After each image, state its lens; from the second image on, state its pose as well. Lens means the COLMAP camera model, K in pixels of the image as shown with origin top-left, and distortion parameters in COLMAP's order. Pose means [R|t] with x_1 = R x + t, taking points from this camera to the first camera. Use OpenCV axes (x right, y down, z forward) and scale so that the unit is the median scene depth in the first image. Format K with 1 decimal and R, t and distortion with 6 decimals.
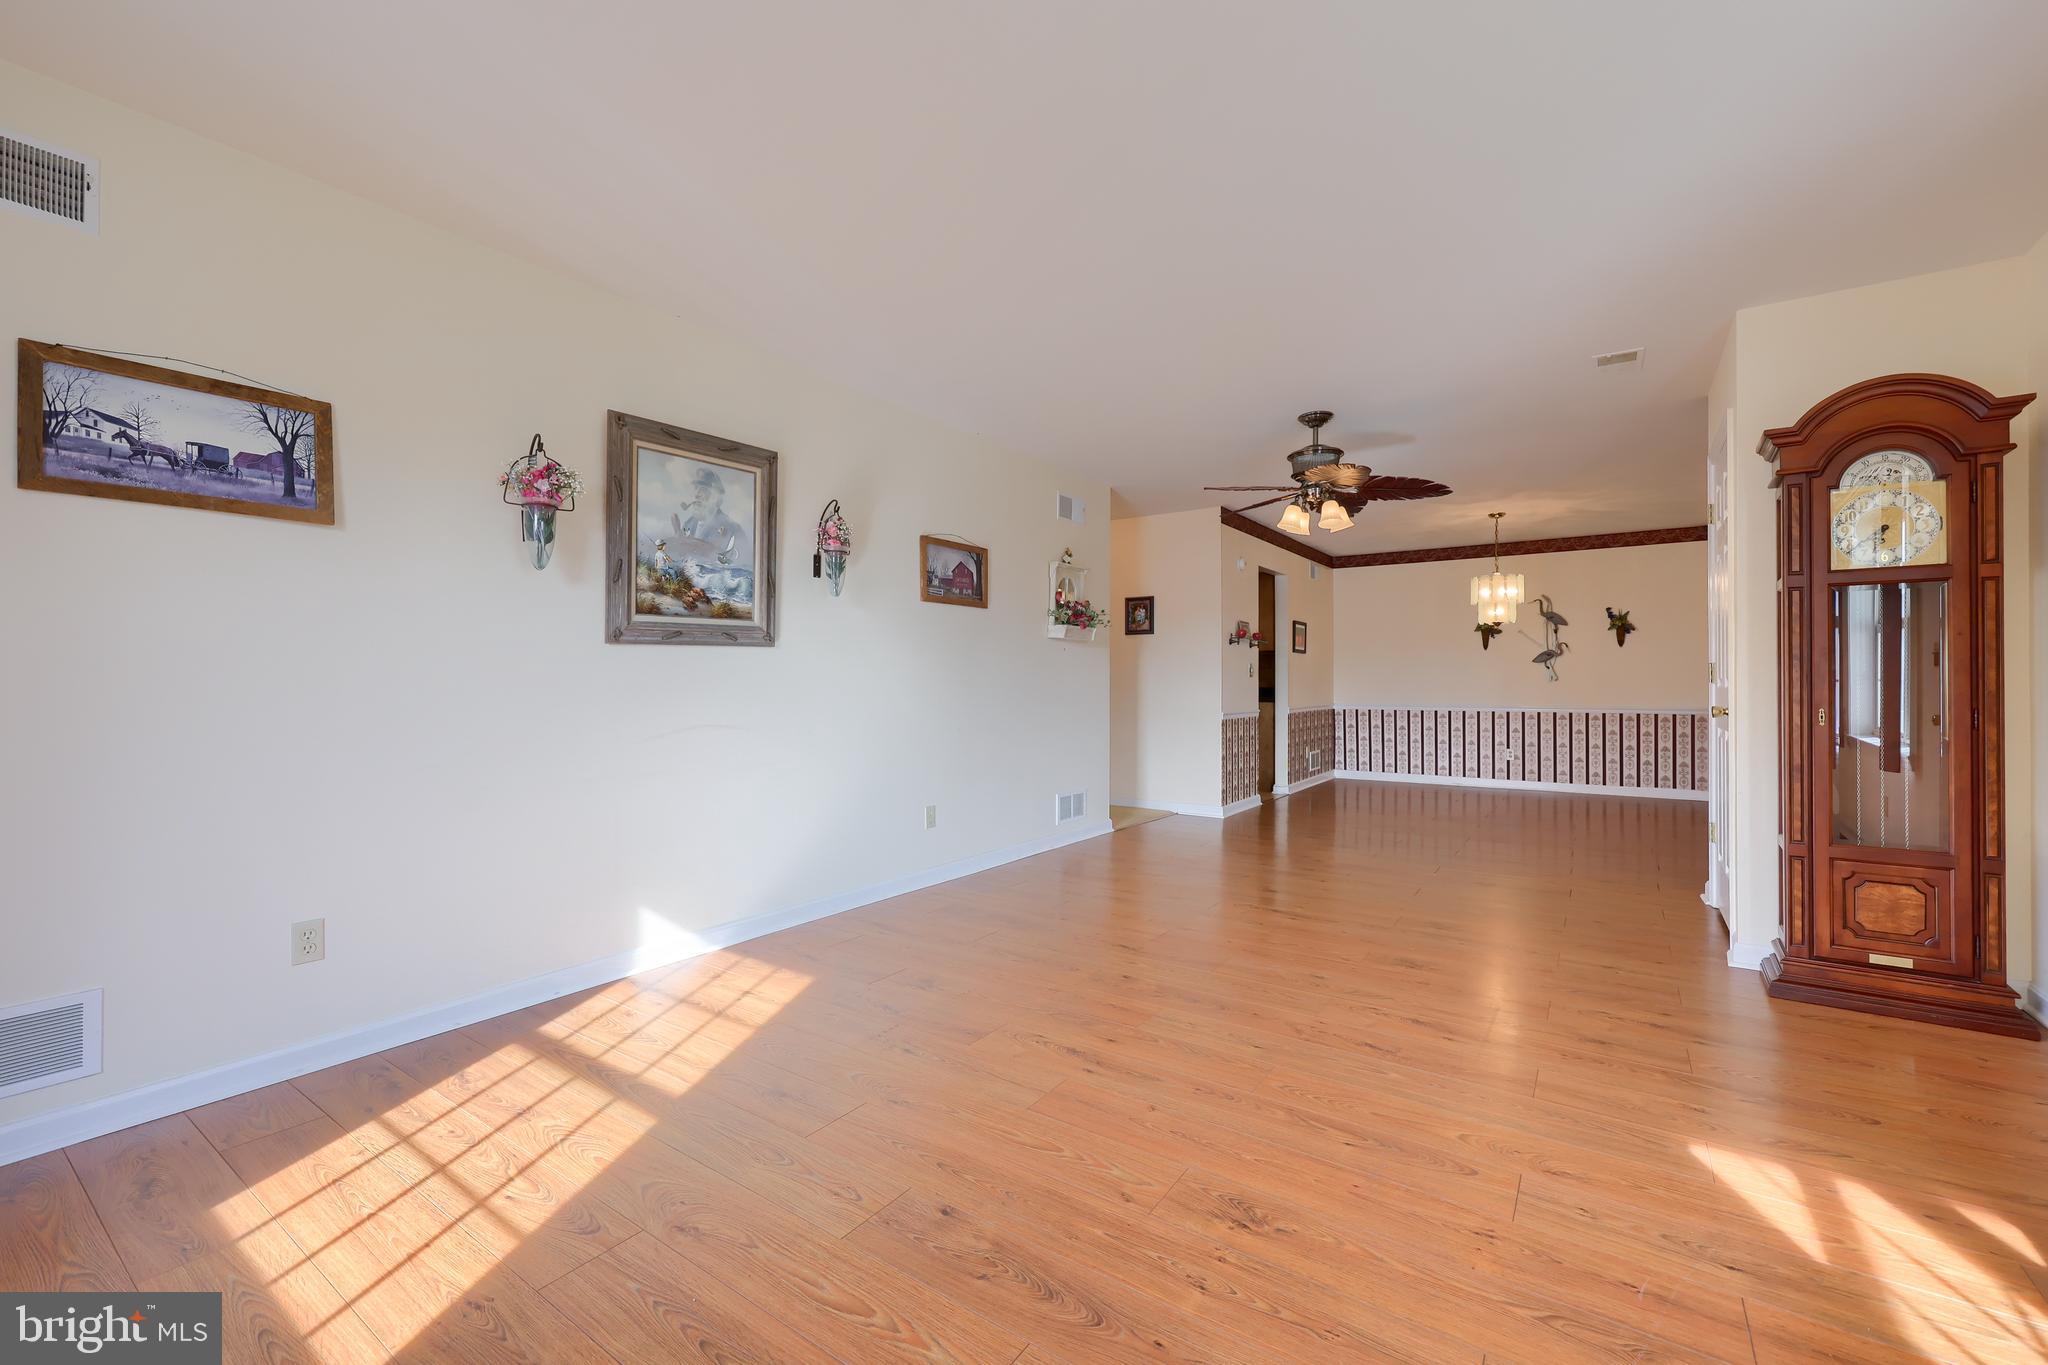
lens RADIAL K [[825.1, 0, 1057.6], [0, 825.1, 684.0], [0, 0, 1]] dist [0.001623, 0.000048]
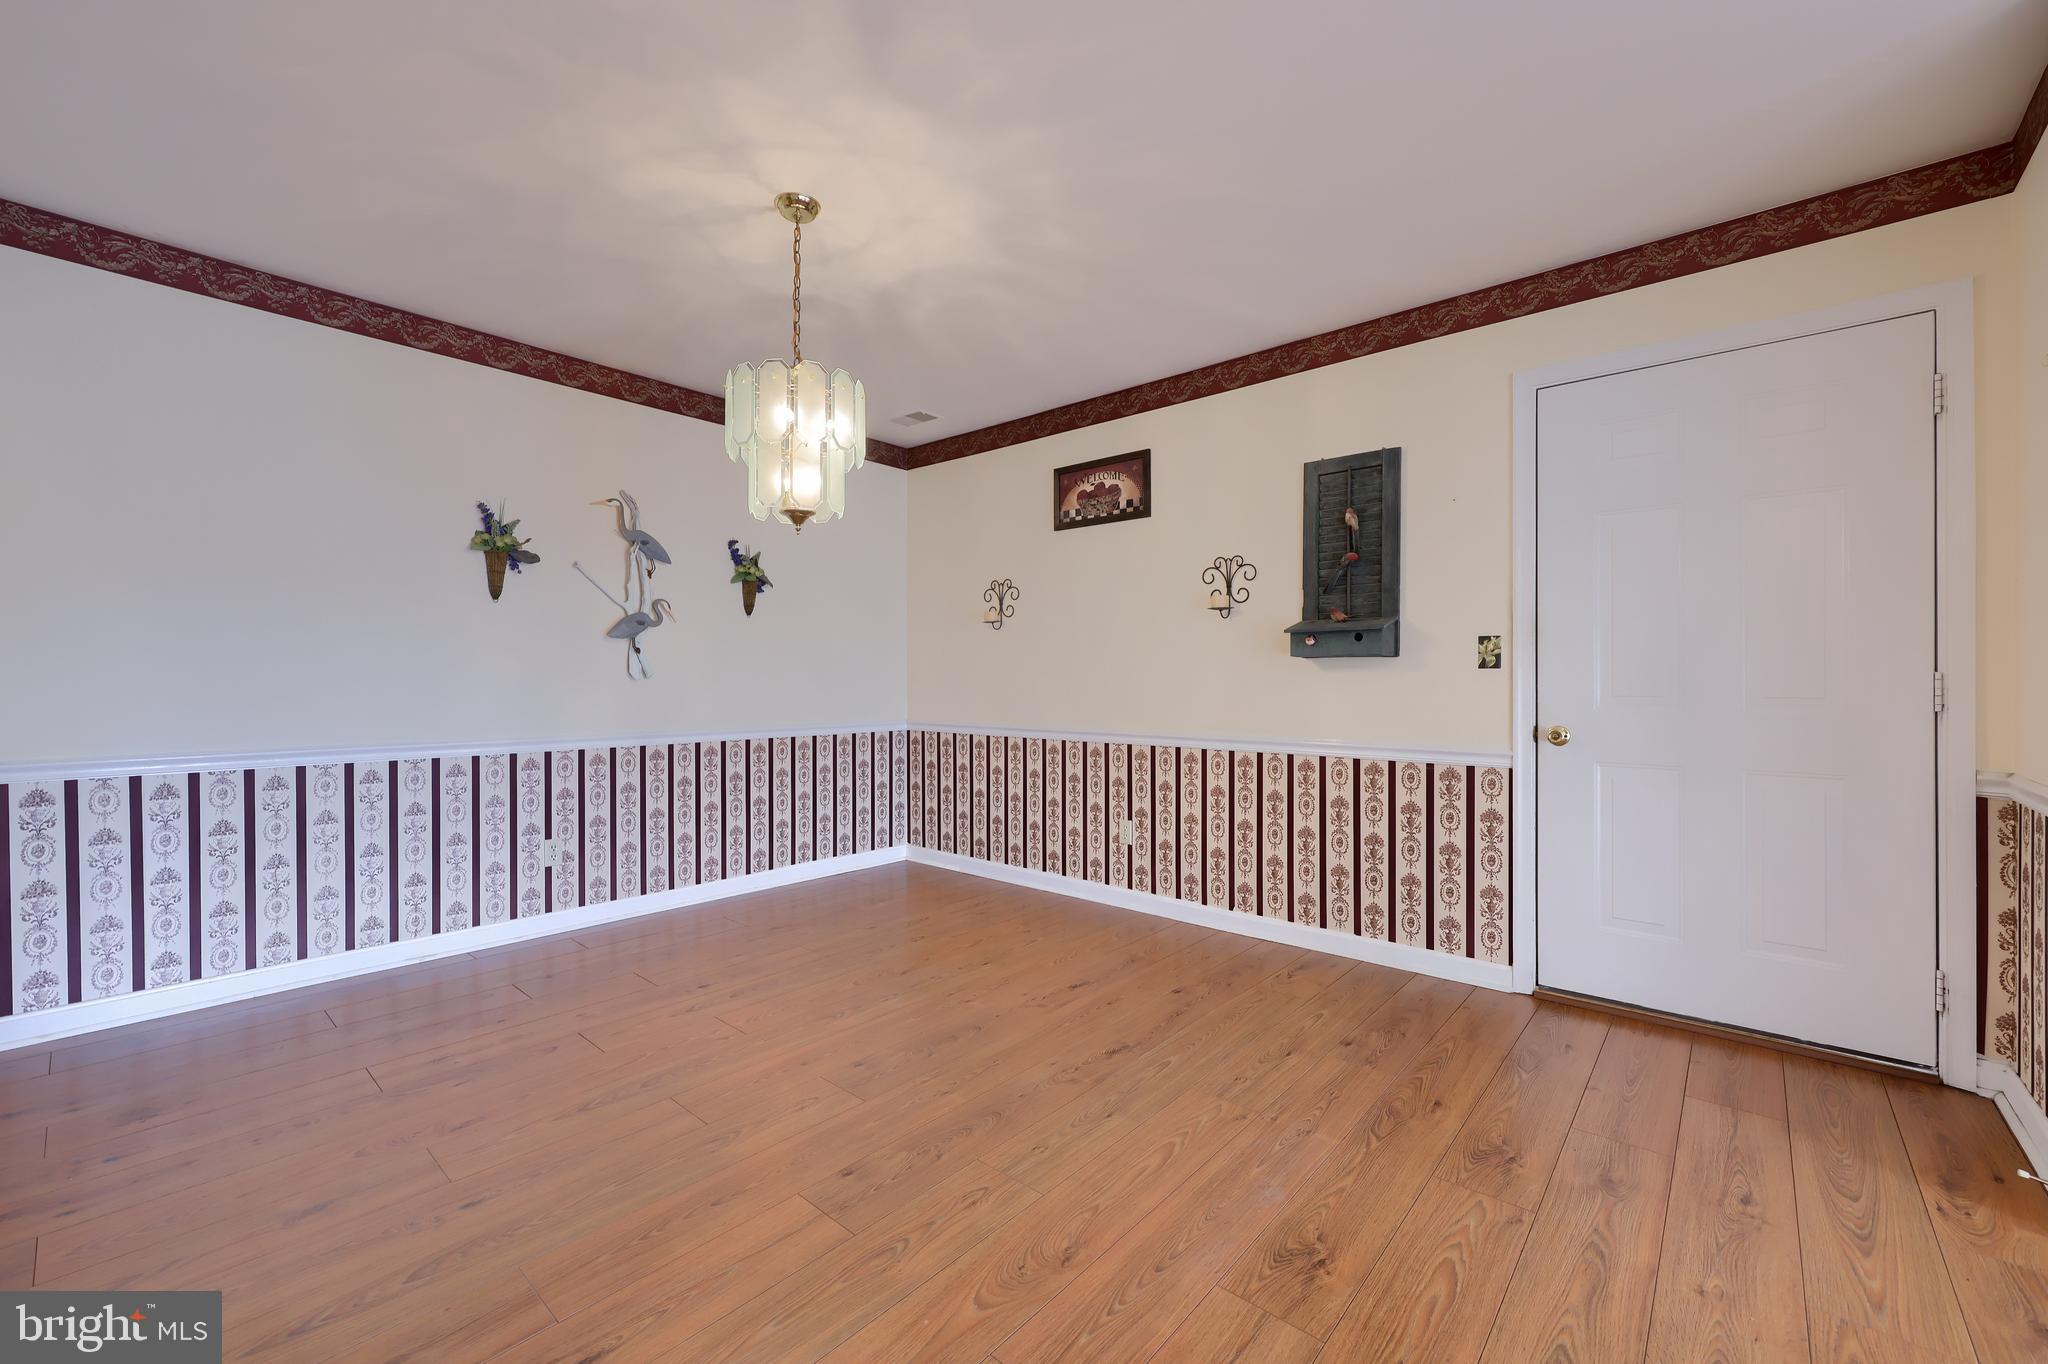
lens RADIAL K [[830.6, 0, 1018.3], [0, 830.6, 678.3], [0, 0, 1]] dist [-0.001780, 0.000089]
pose [[0.138067, 0.004873, 0.990411, 0.190360], [-0.000233, 0.999988, -0.004888, -0.002073], [-0.990423, 0.000444, 0.138066, 0.835828]]
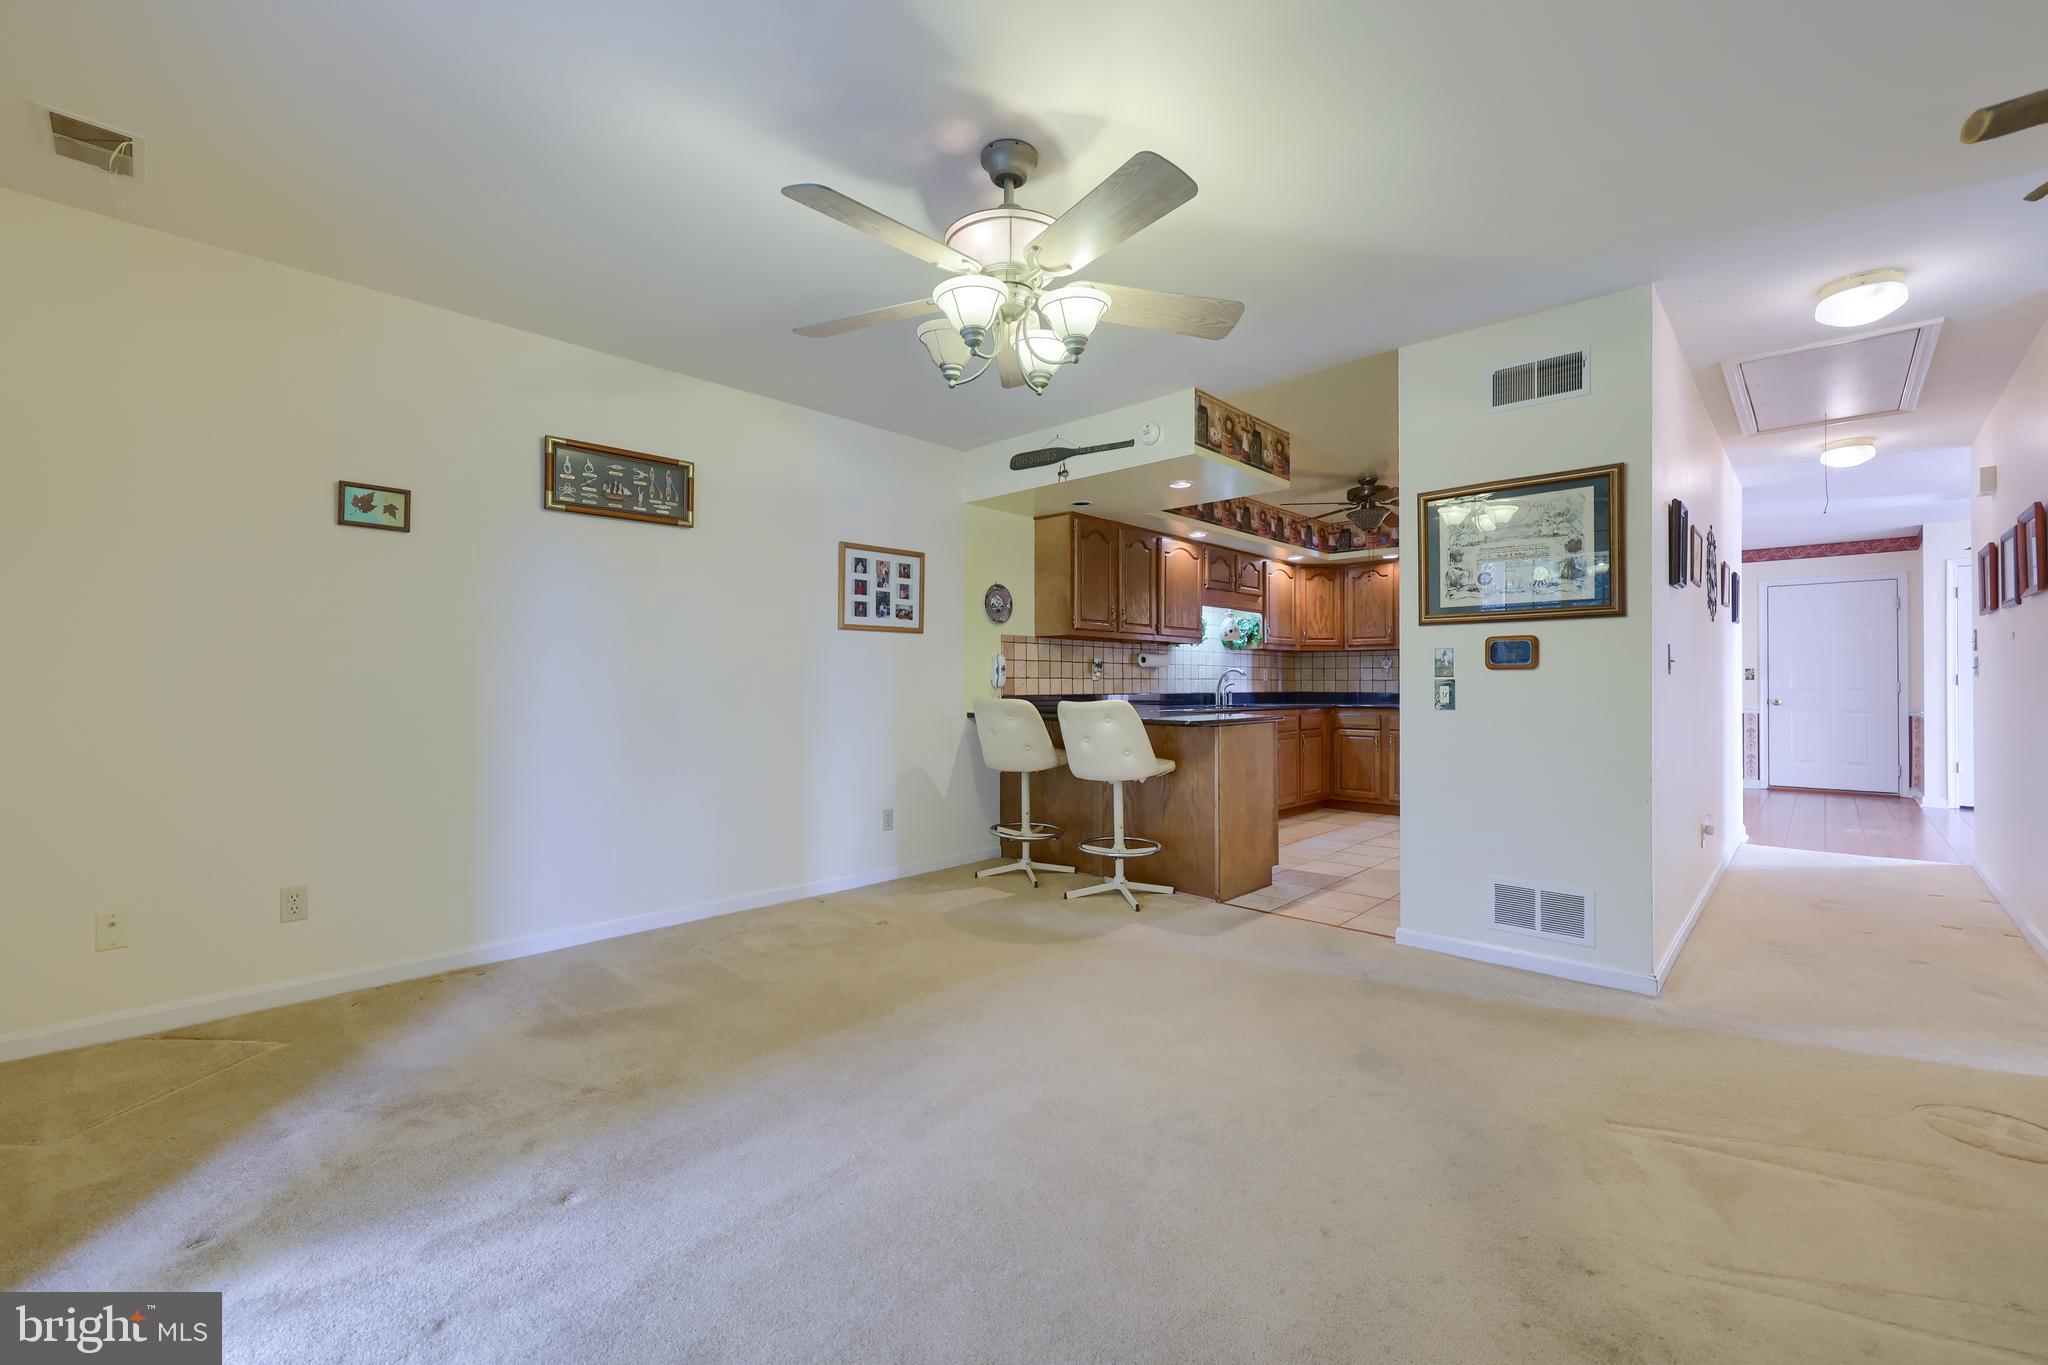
lens RADIAL K [[806.5, 0, 1045.4], [0, 806.5, 679.9], [0, 0, 1]] dist [-0.001726, -0.000039]
pose [[0.140962, 0.003263, 0.990010, -0.694479], [0.003641, 0.999986, -0.003814, -0.008692], [-0.990008, 0.004142, 0.140948, 1.525820]]
